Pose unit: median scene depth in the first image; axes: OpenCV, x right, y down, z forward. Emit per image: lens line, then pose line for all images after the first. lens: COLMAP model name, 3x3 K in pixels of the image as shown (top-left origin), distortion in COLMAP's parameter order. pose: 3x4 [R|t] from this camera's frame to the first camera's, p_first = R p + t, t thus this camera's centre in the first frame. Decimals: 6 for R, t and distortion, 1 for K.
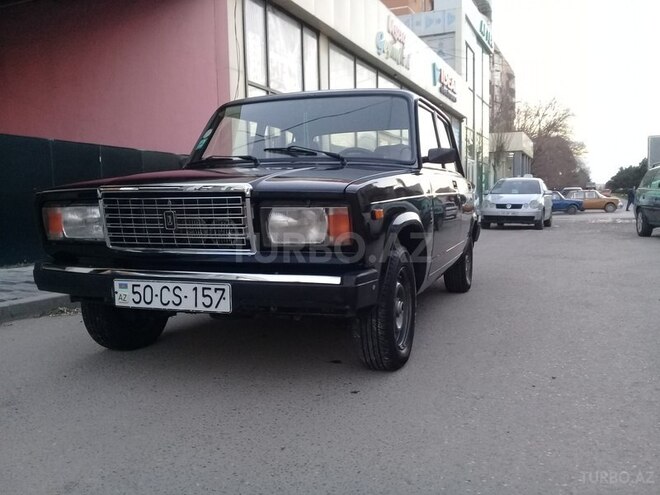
lens RADIAL K [[604.0, 0, 330.0], [0, 604.0, 247.5], [0, 0, 1]] dist [0.094529, -0.183207]
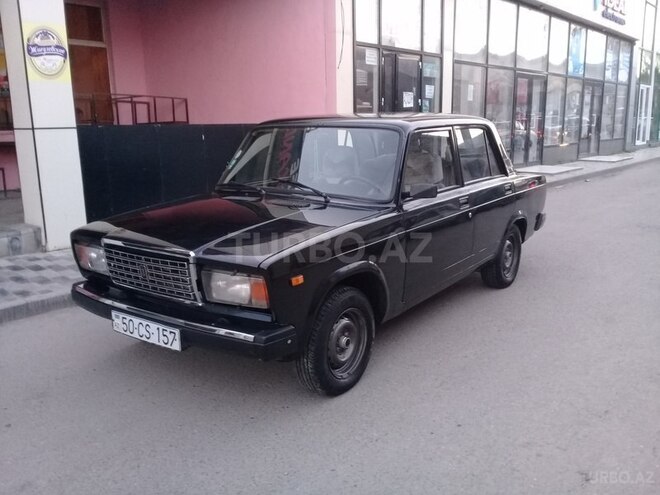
lens RADIAL K [[597.4, 0, 330.0], [0, 597.4, 247.5], [0, 0, 1]] dist [0.098954, -0.172535]
pose [[0.961815, 0.060158, -0.267007, 0.451510], [-0.022772, 0.989752, 0.140966, -0.286005], [0.272751, -0.129503, 0.953329, -0.092559]]
